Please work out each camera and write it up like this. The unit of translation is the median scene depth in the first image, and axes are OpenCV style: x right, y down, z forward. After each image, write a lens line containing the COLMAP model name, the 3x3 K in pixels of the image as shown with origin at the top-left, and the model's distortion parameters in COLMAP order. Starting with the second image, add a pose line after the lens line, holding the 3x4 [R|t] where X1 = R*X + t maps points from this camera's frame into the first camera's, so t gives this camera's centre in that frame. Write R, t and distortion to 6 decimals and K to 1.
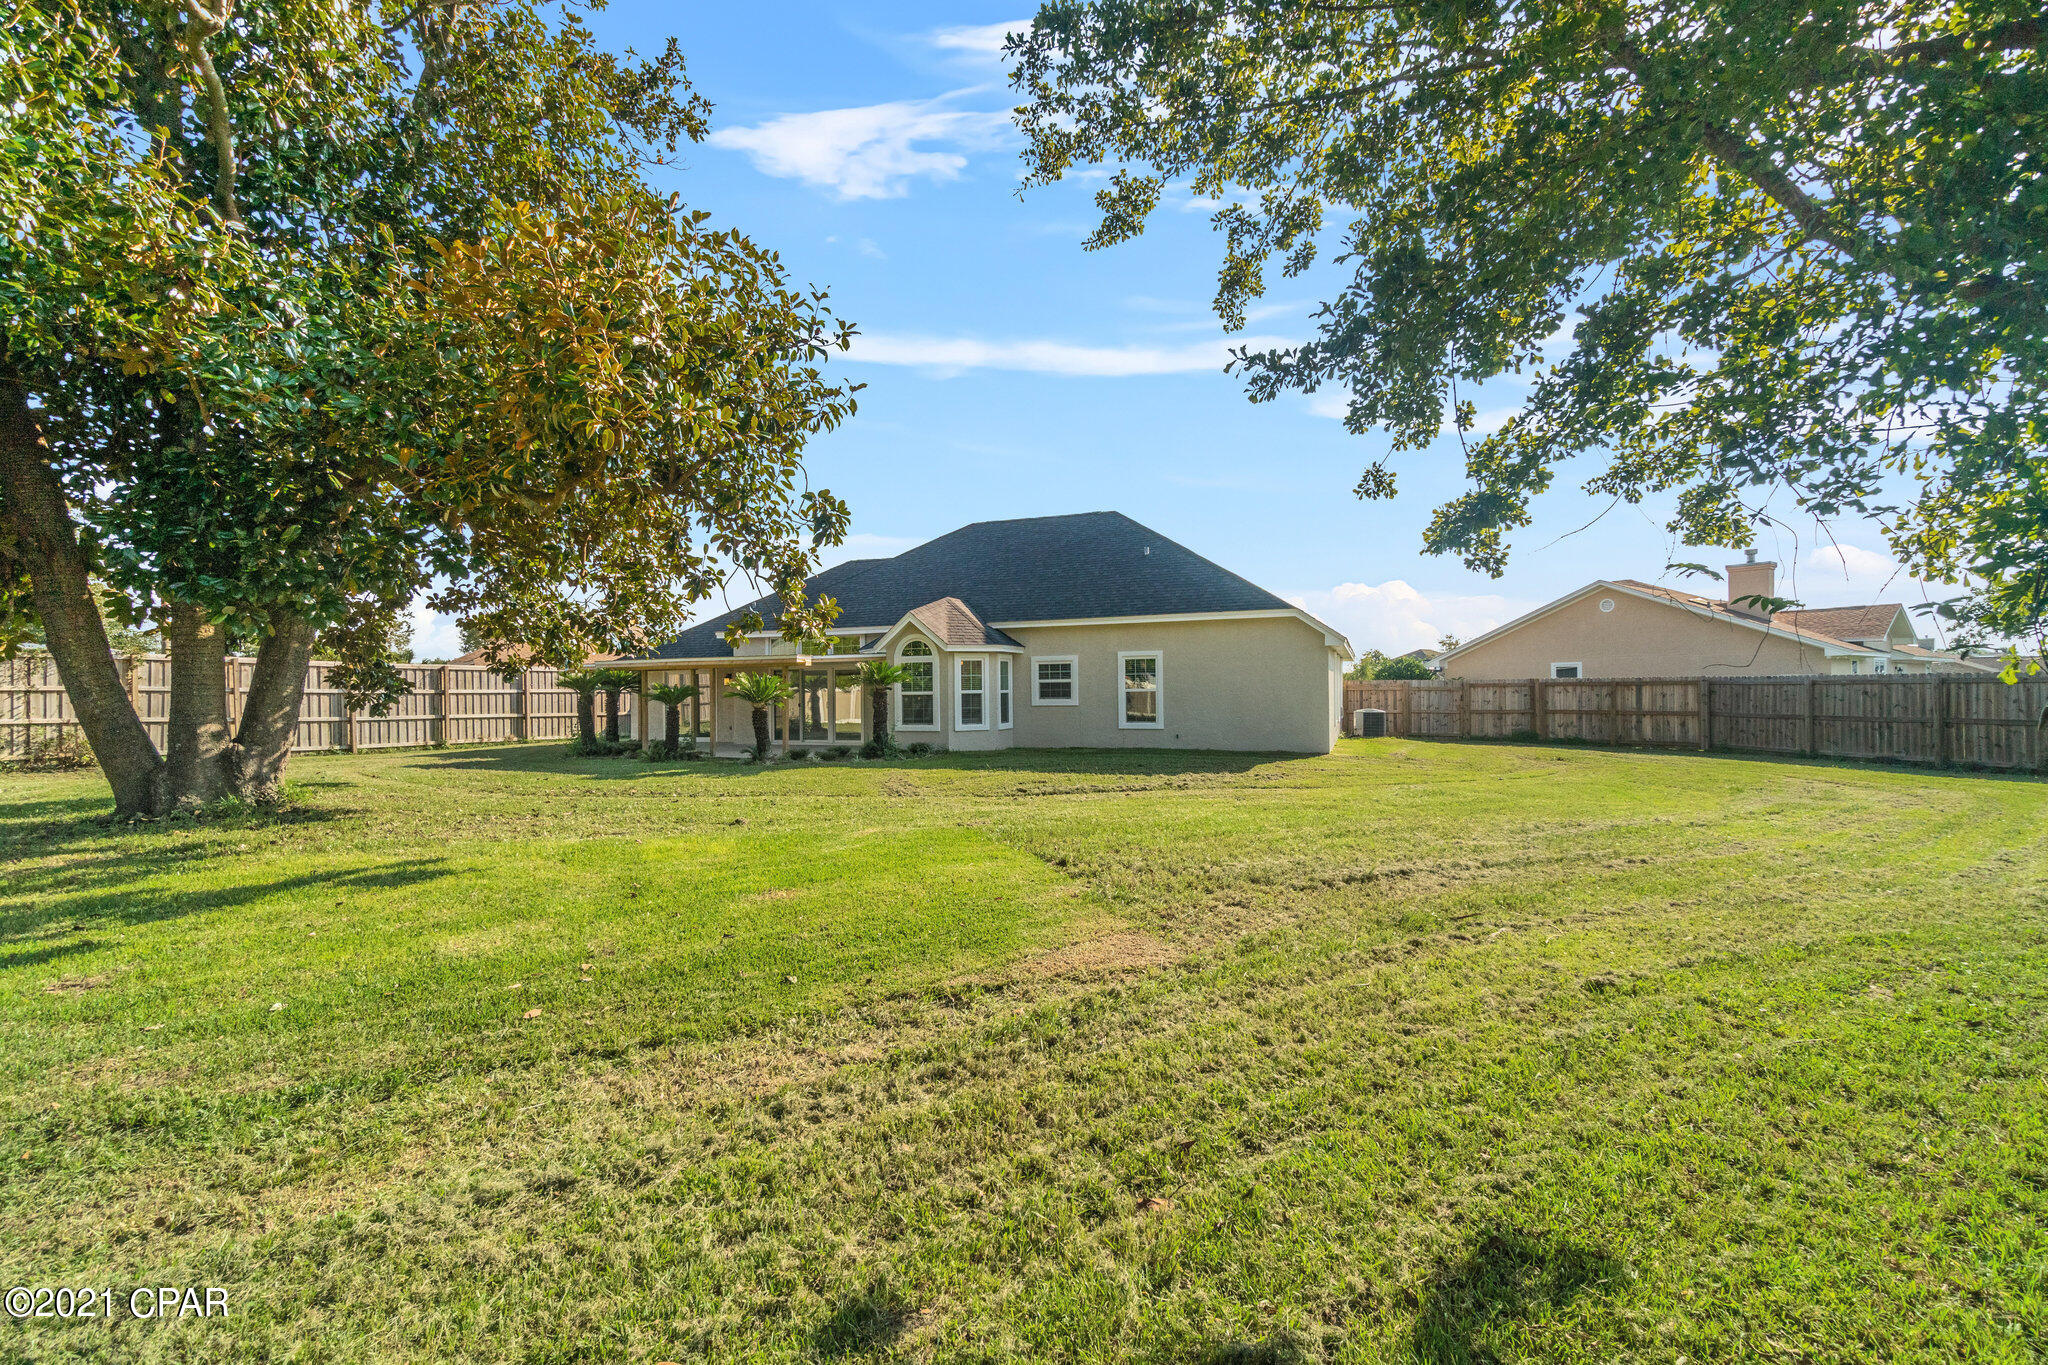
lens RADIAL K [[878.5, 0, 1030.0], [0, 878.5, 687.0], [0, 0, 1]] dist [-0.003092, 0.000643]
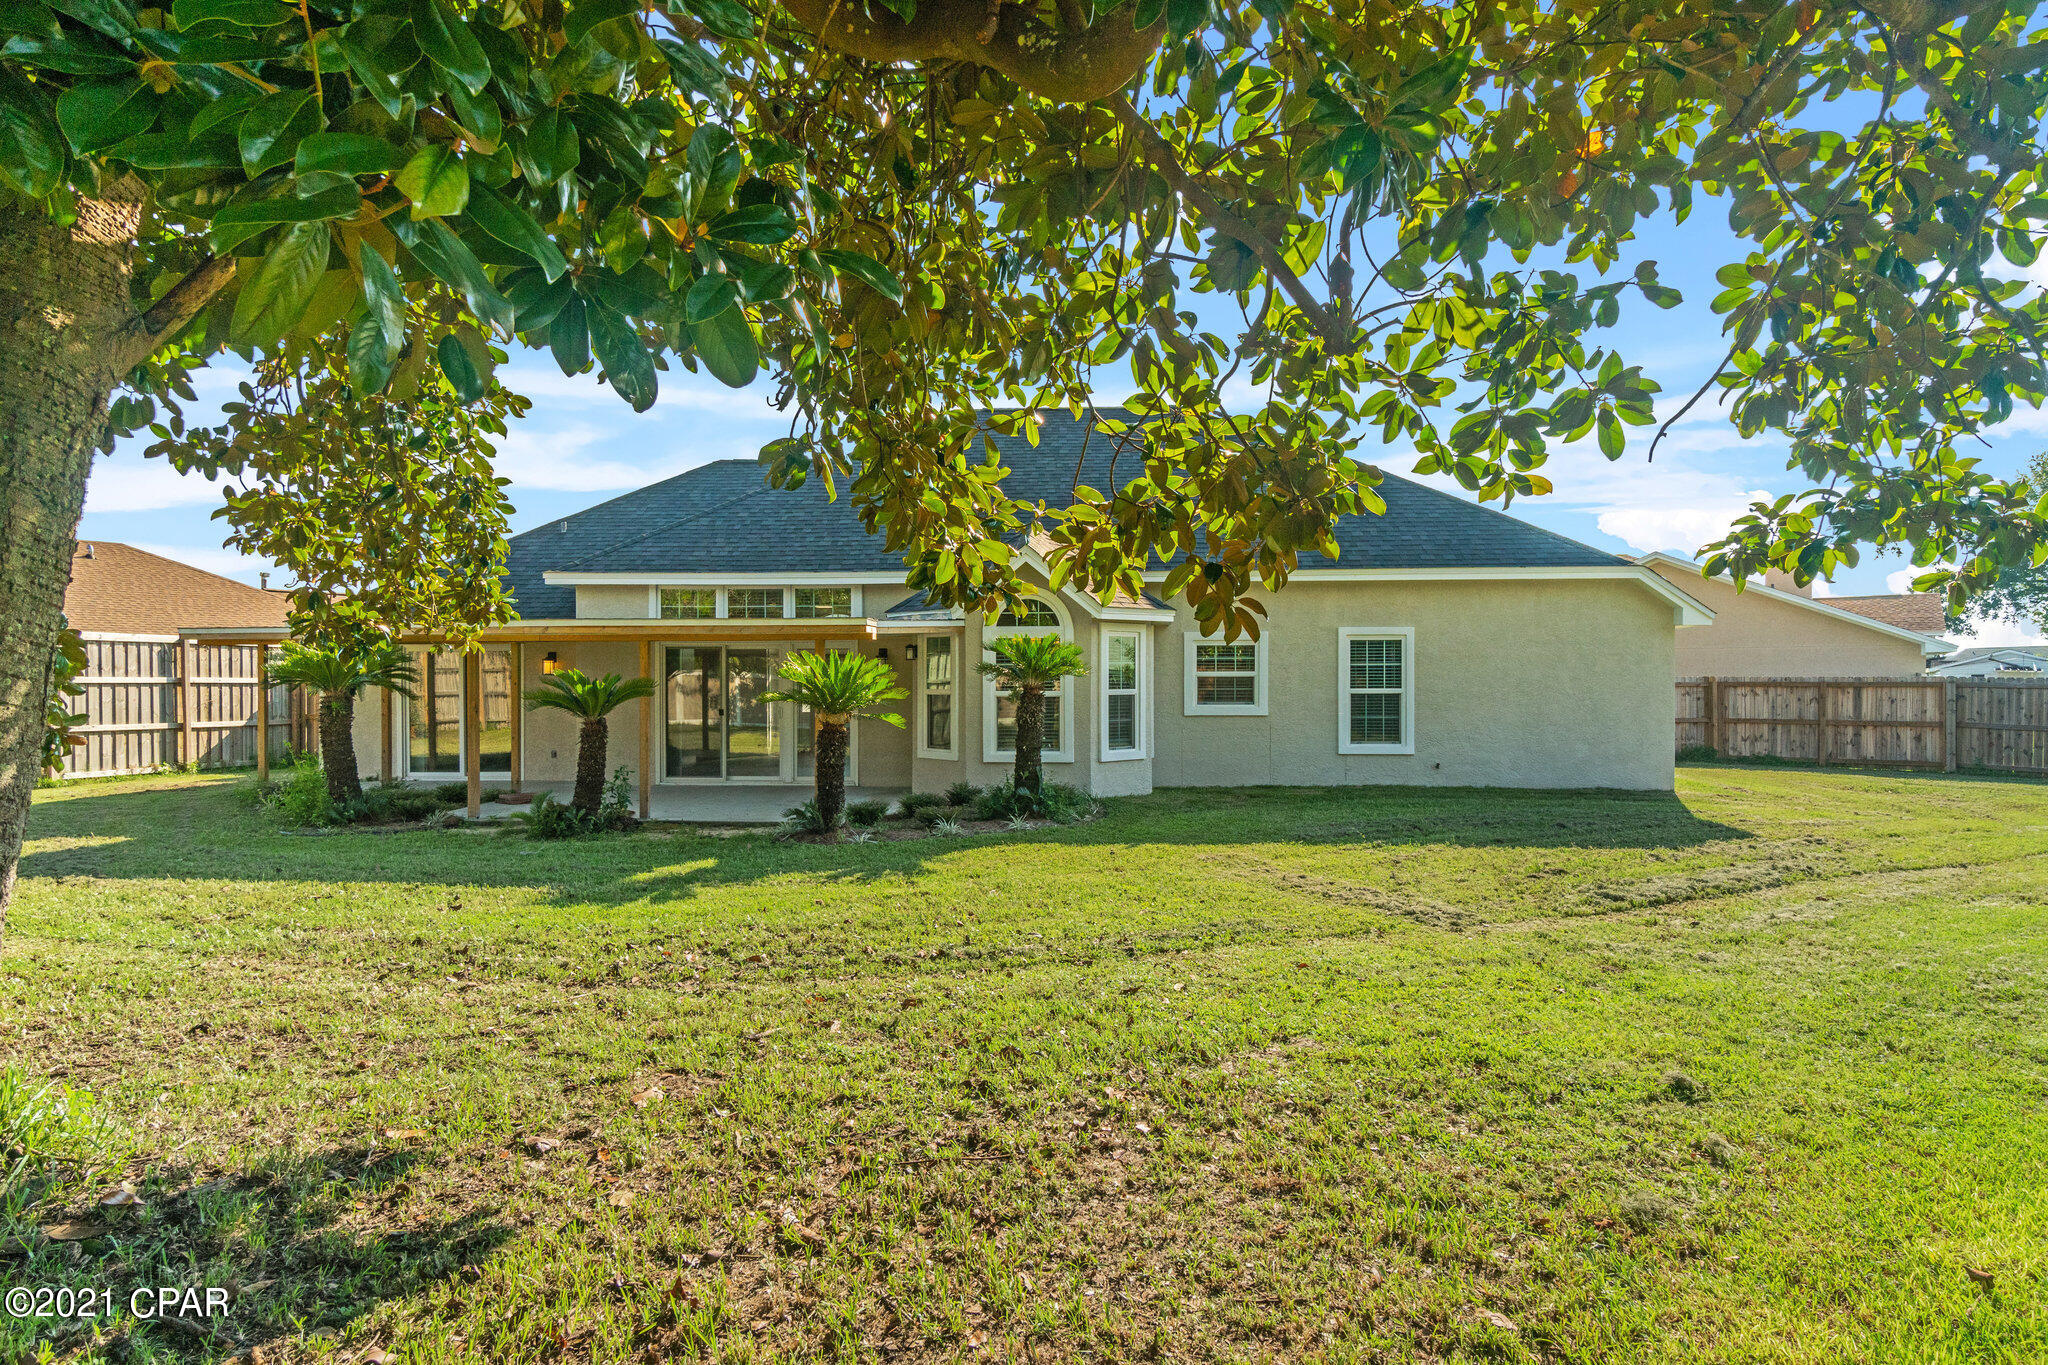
lens RADIAL K [[1133.3, 0, 1024.0], [0, 1133.3, 682.5], [0, 0, 1]] dist [-0.003403, 0.000647]
pose [[0.954664, 0.008517, 0.297564, -0.327547], [-0.009990, 0.999944, 0.003431, -0.002397], [-0.297518, -0.006248, 0.954696, 0.307554]]
